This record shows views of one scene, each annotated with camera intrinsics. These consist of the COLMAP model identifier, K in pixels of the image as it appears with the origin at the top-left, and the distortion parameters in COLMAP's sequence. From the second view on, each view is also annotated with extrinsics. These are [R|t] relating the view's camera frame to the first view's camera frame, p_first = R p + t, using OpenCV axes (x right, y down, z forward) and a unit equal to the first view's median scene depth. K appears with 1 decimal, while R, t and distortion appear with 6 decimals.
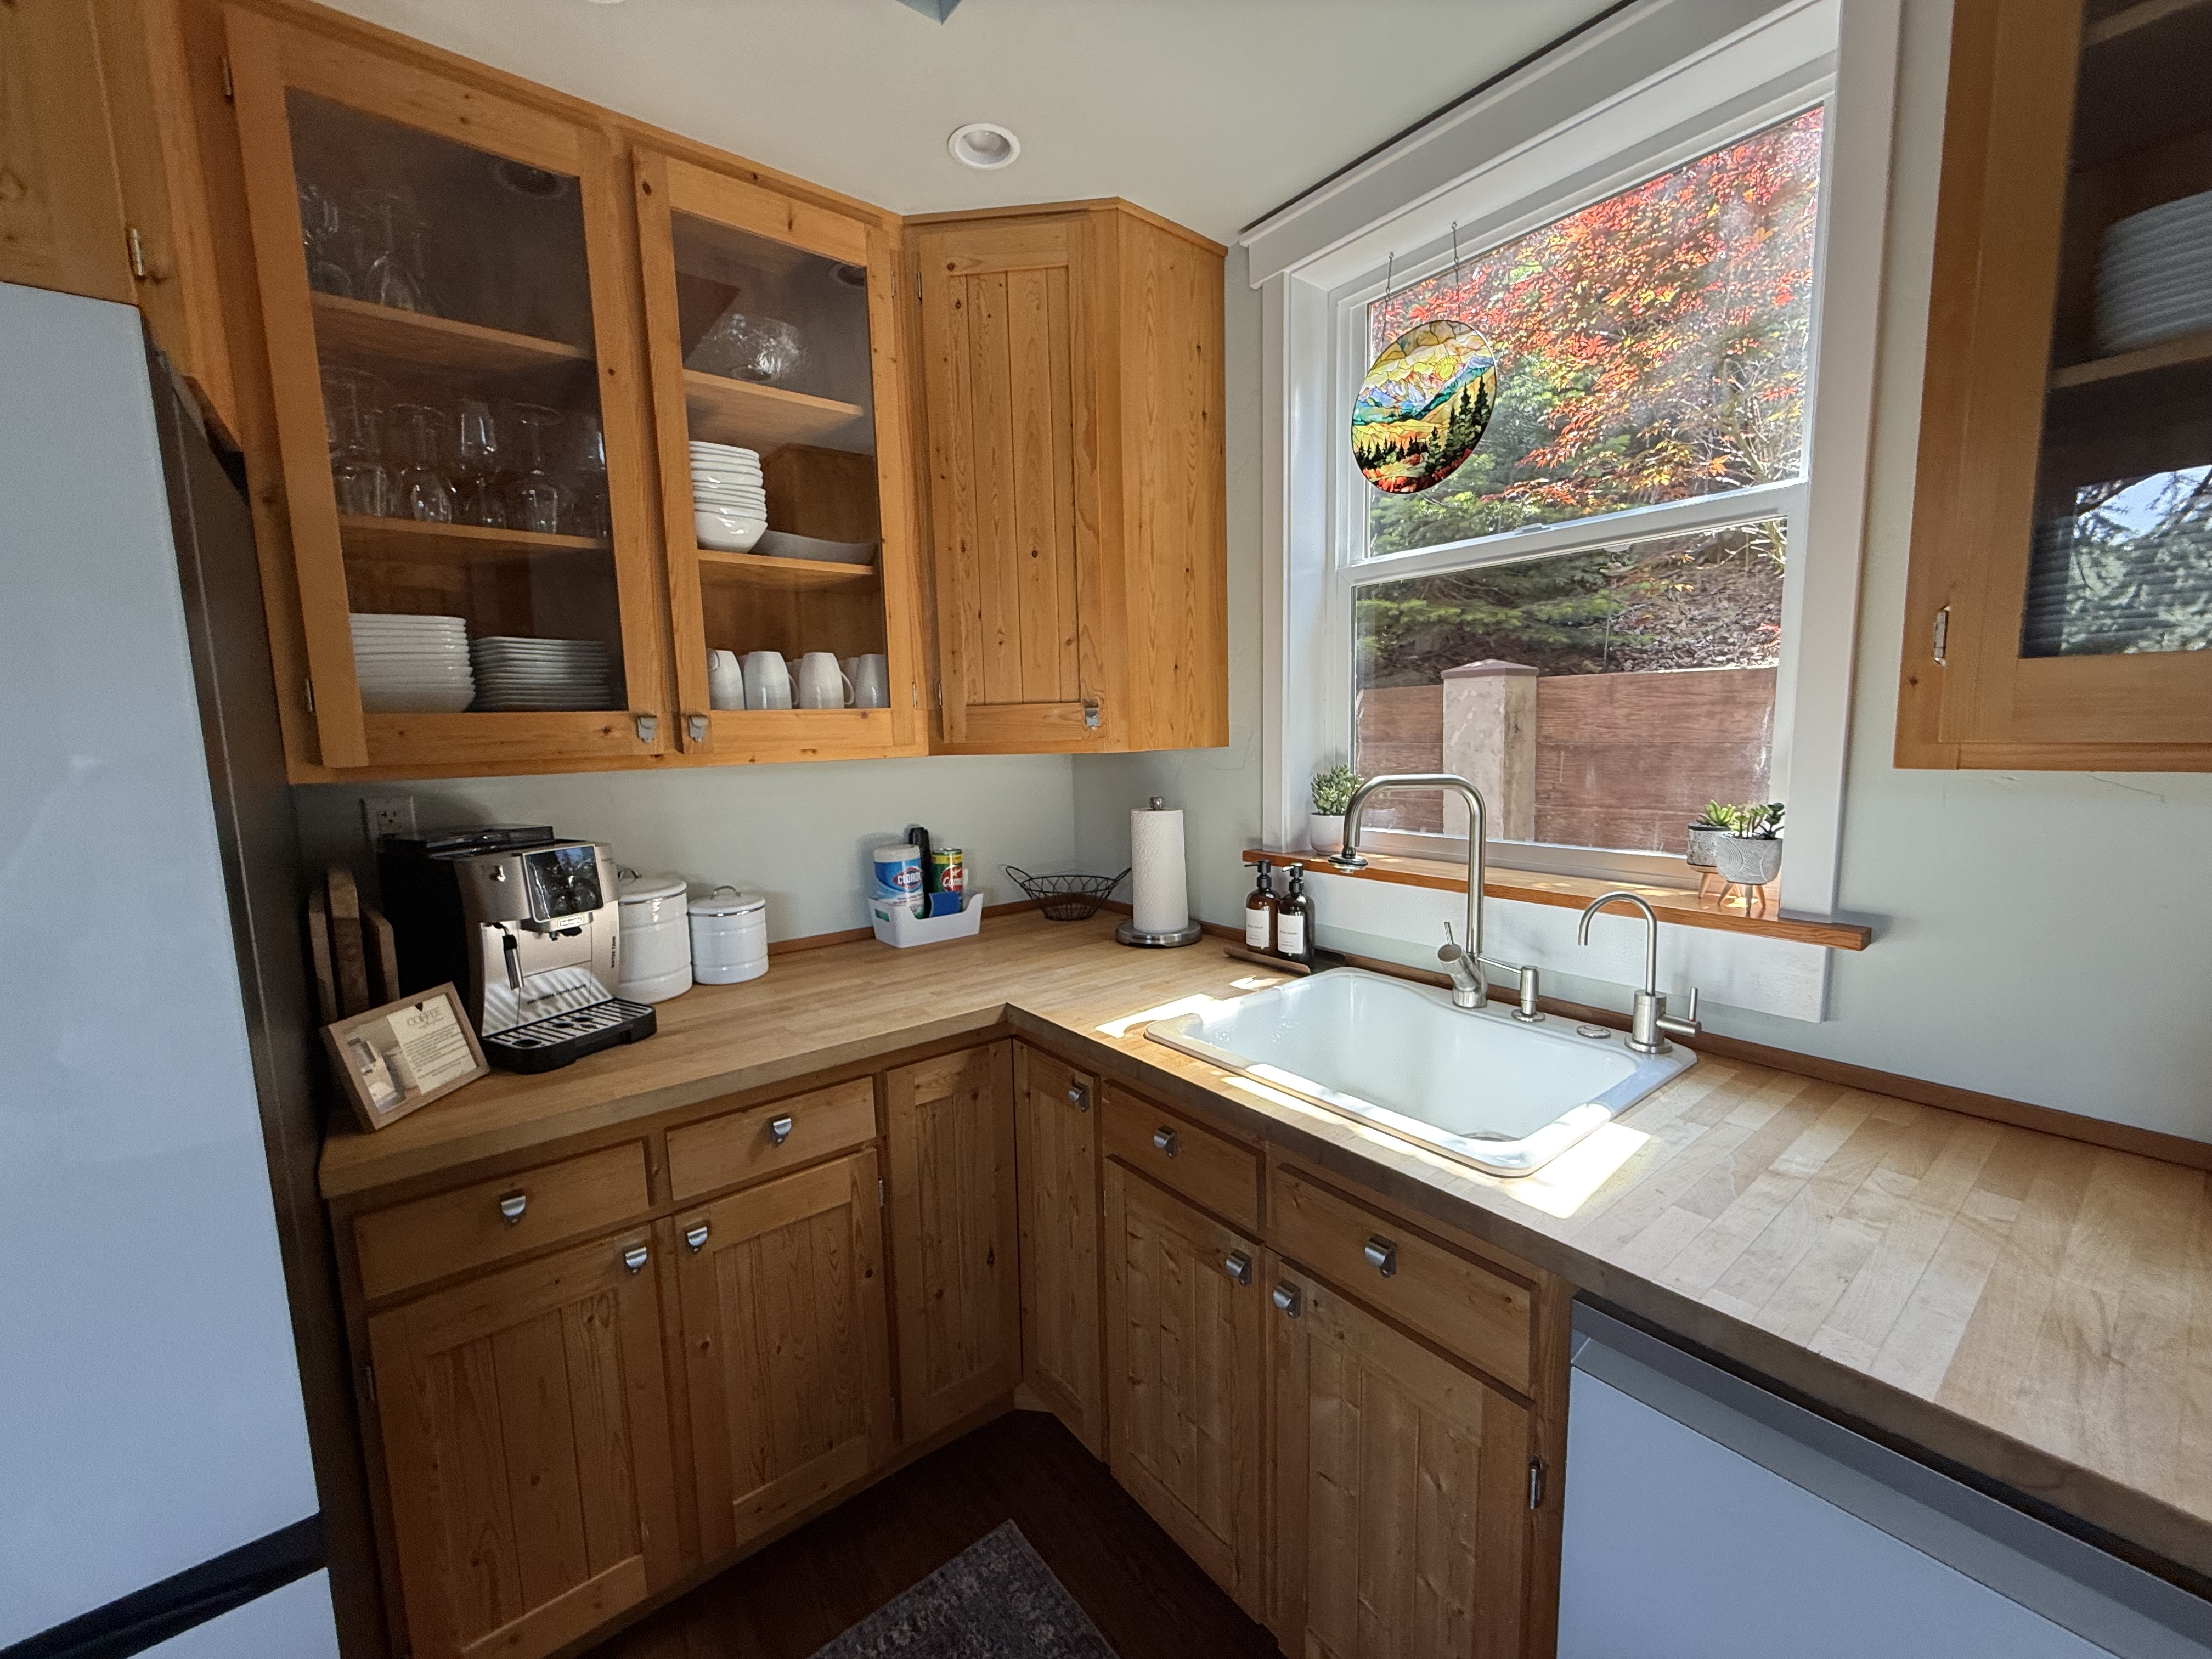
lens RADIAL K [[888.7, 0, 1100.7], [0, 888.7, 831.1], [0, 0, 1]] dist [0.006652, 0.000061]
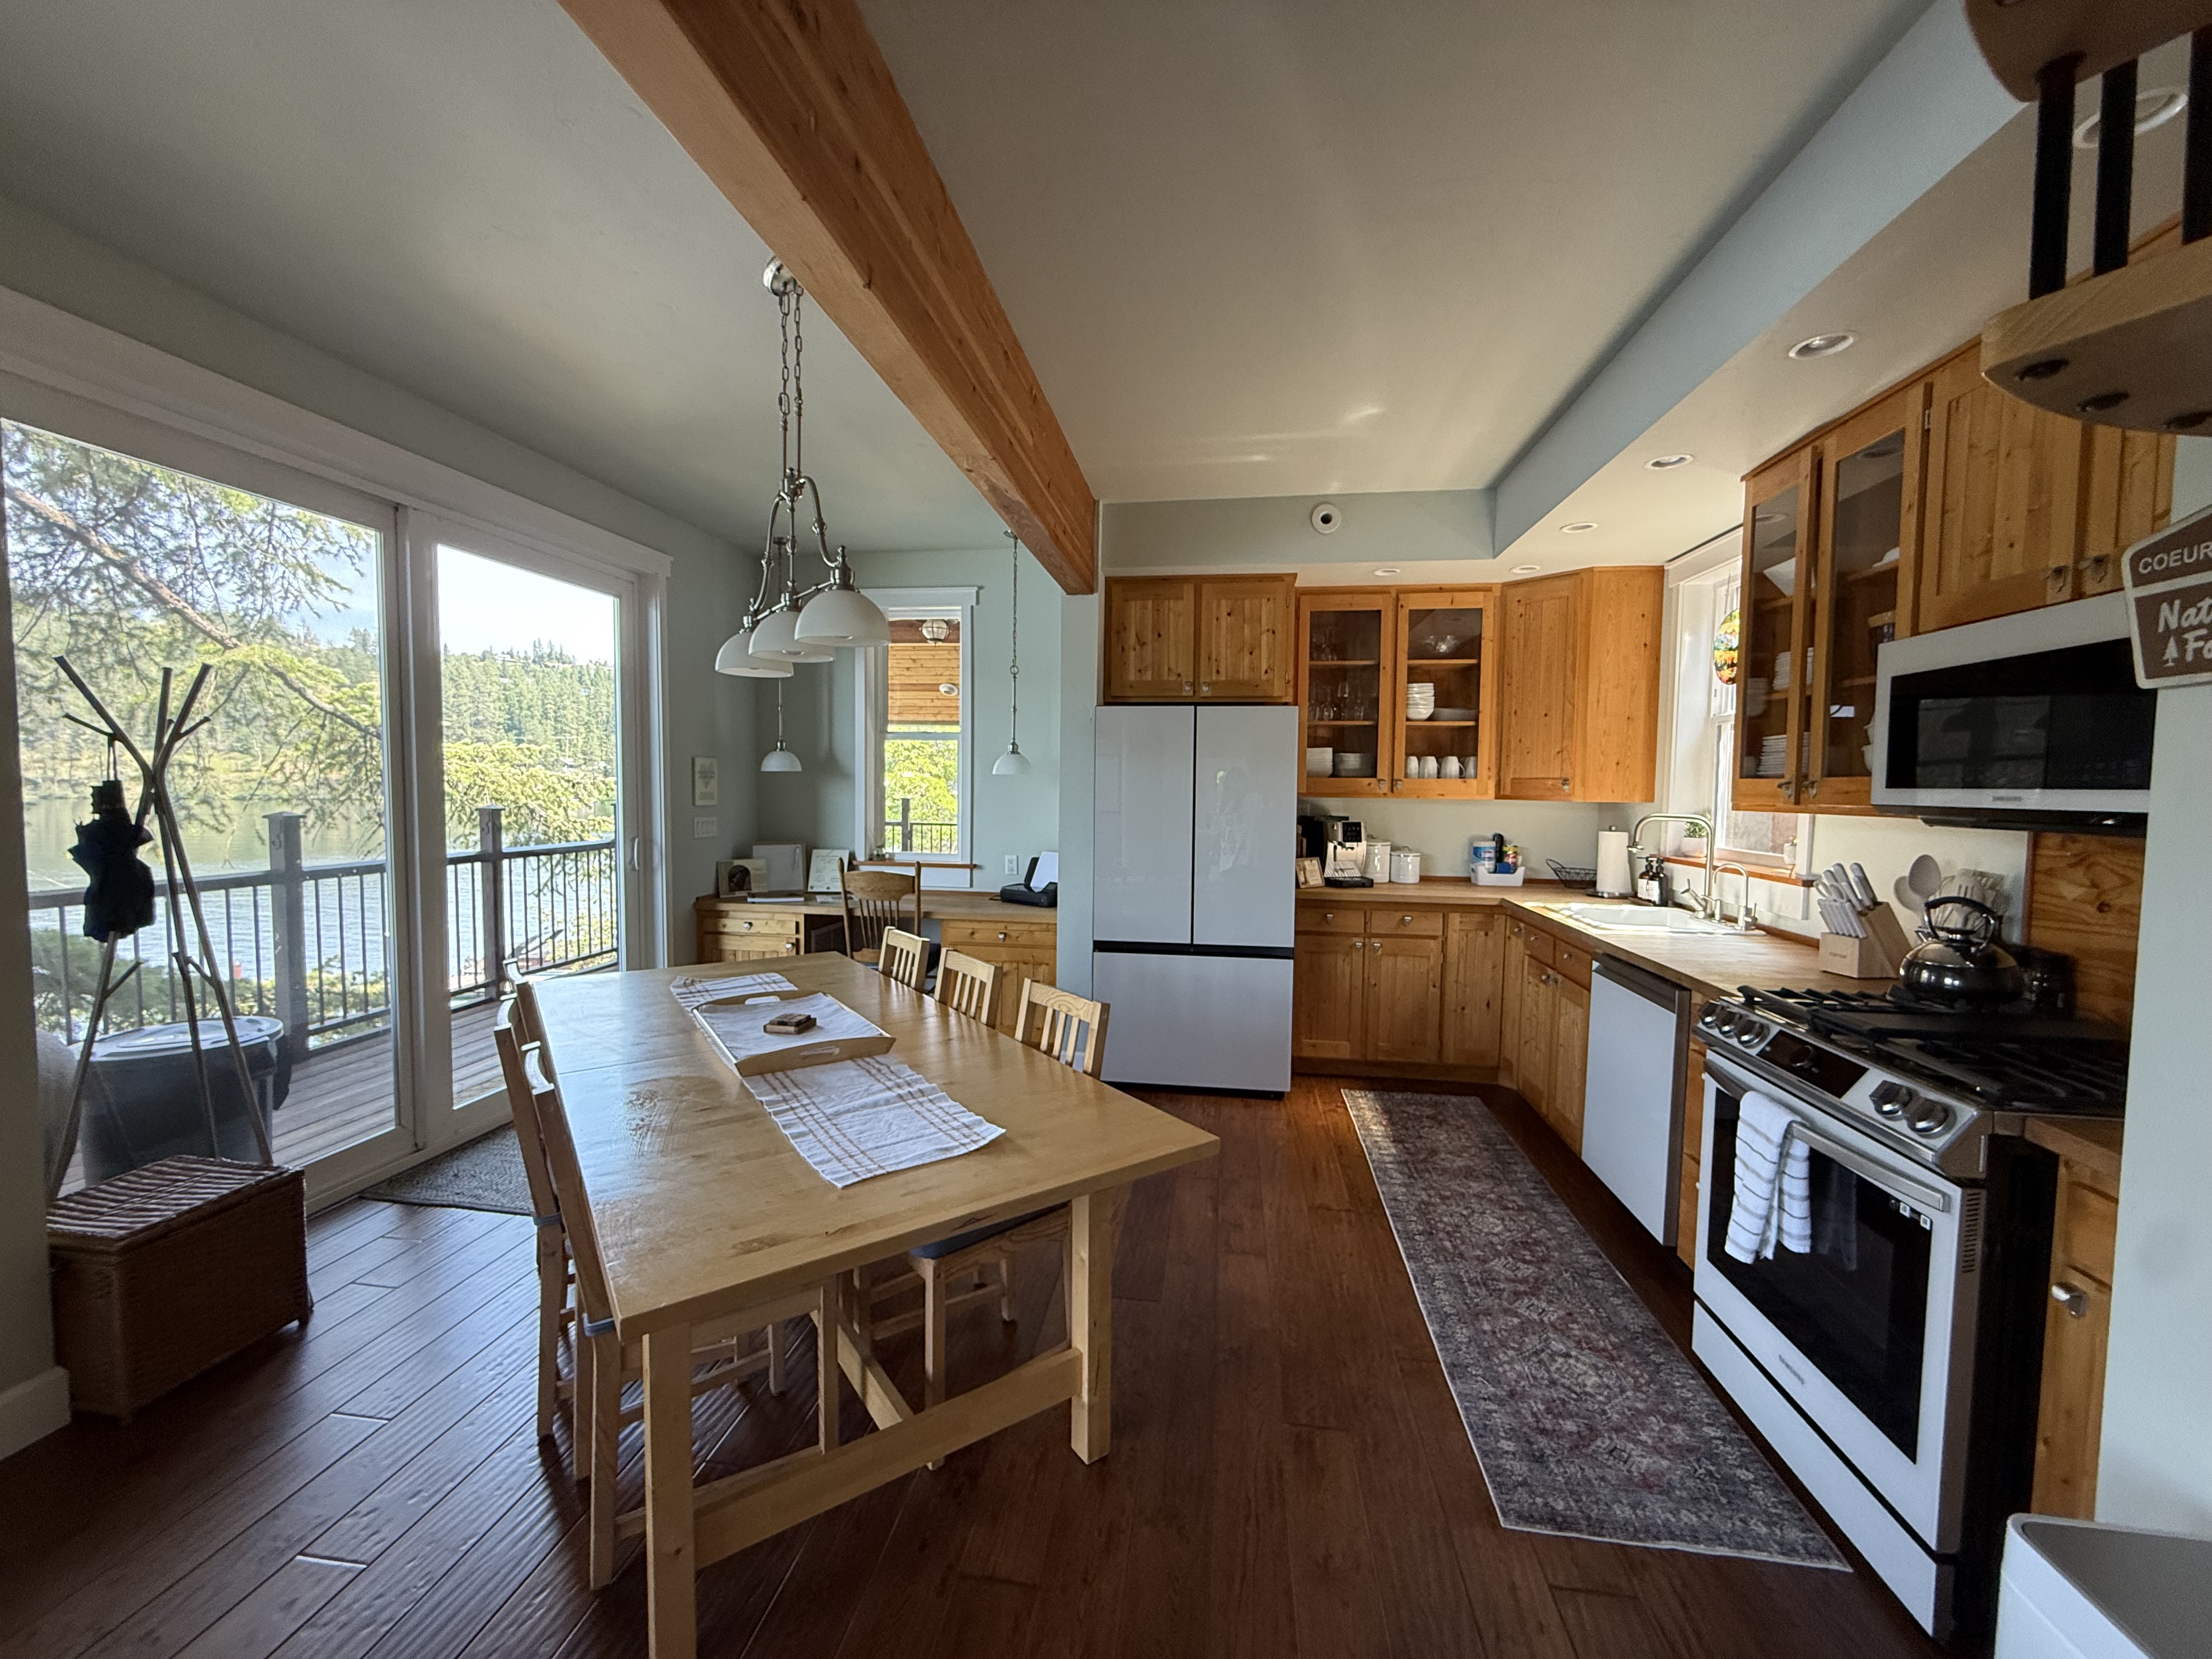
lens RADIAL K [[888.7, 0, 1100.7], [0, 888.7, 831.1], [0, 0, 1]] dist [0.006652, 0.000061]
pose [[0.683670, 0.072720, -0.726160, 0.873940], [-0.113286, 0.993537, -0.007162, 0.143459], [0.720945, 0.087161, 0.687489, -1.465058]]
